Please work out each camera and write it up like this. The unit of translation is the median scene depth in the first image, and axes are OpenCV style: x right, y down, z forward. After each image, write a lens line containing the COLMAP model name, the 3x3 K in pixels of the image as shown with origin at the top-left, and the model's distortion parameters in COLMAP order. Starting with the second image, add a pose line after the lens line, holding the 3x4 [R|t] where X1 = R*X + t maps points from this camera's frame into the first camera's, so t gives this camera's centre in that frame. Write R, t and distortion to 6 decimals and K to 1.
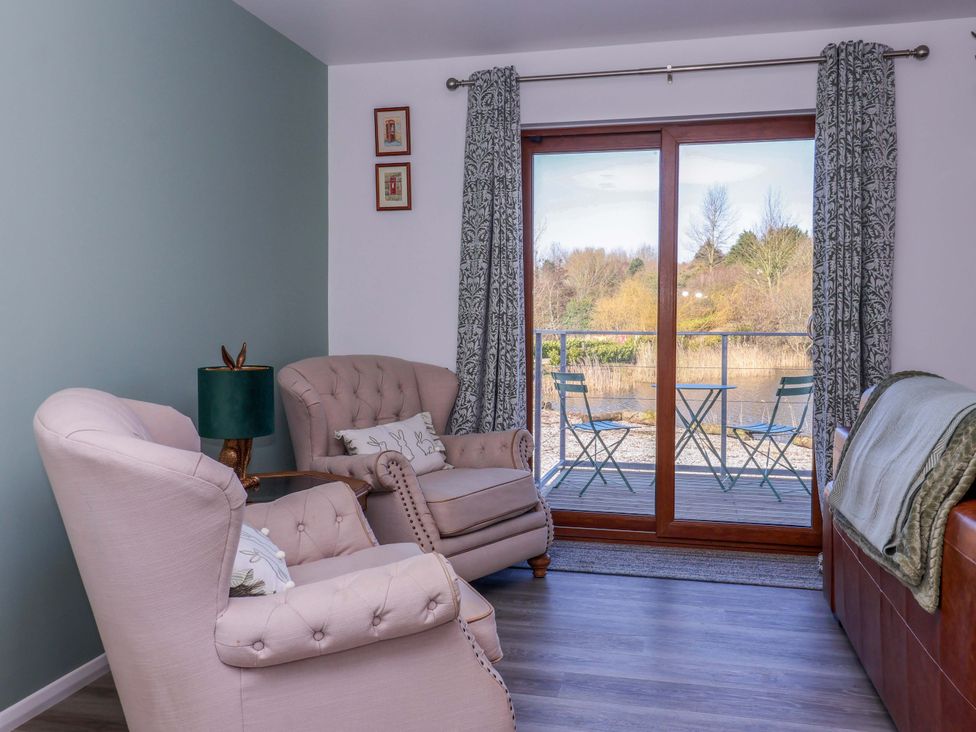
lens RADIAL K [[858.3, 0, 476.7], [0, 858.3, 351.9], [0, 0, 1]] dist [0.020499, -0.008518]
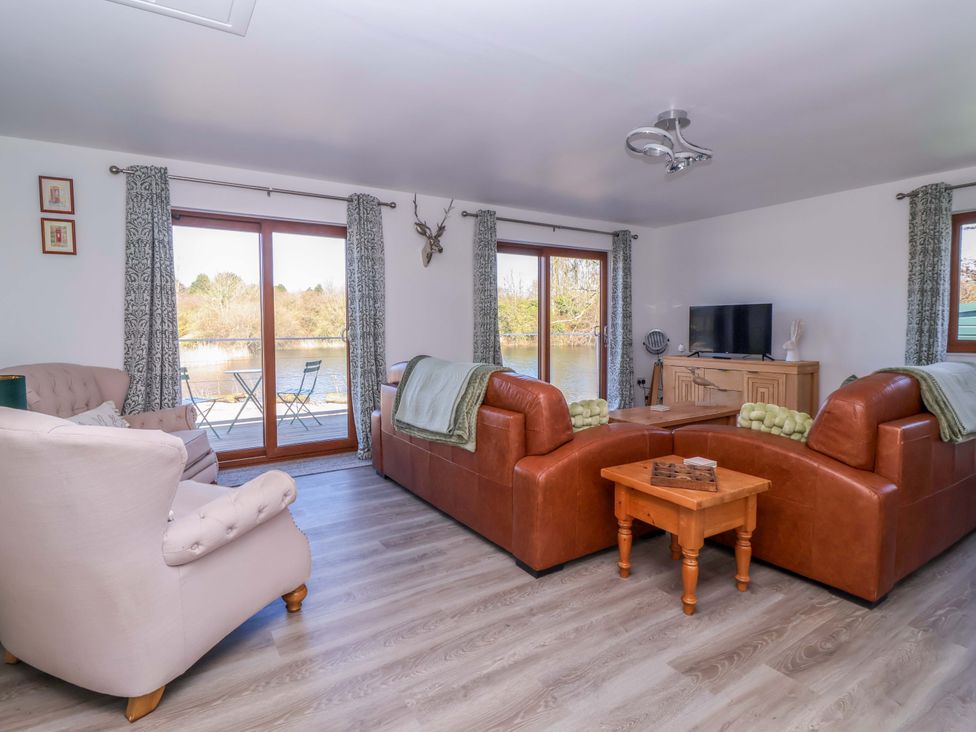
lens RADIAL K [[516.3, 0, 462.0], [0, 516.3, 353.8], [0, 0, 1]] dist [-0.002318, -0.009981]
pose [[0.702017, -0.044957, 0.710740, -0.251751], [0.035744, 0.998972, 0.027883, -0.010191], [-0.711262, 0.005830, 0.702902, -0.008792]]
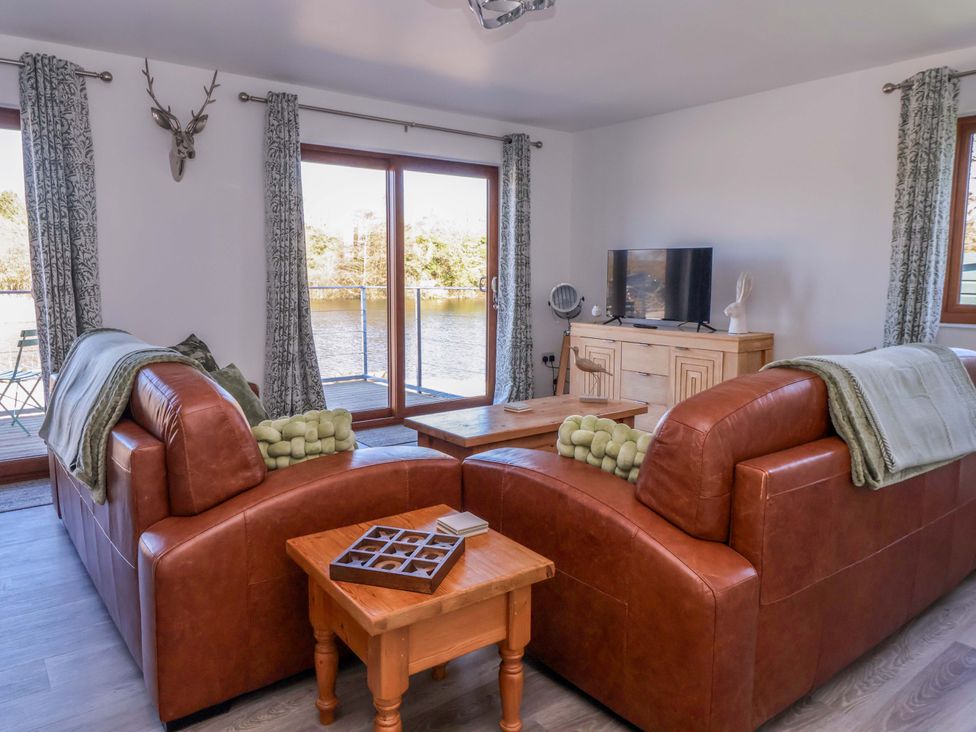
lens RADIAL K [[687.1, 0, 477.5], [0, 687.1, 349.7], [0, 0, 1]] dist [0.009327, -0.012278]
pose [[0.631815, -0.089430, 0.769943, 0.032226], [0.027520, 0.995284, 0.093021, -0.018660], [-0.774631, -0.037583, 0.631296, -0.085146]]
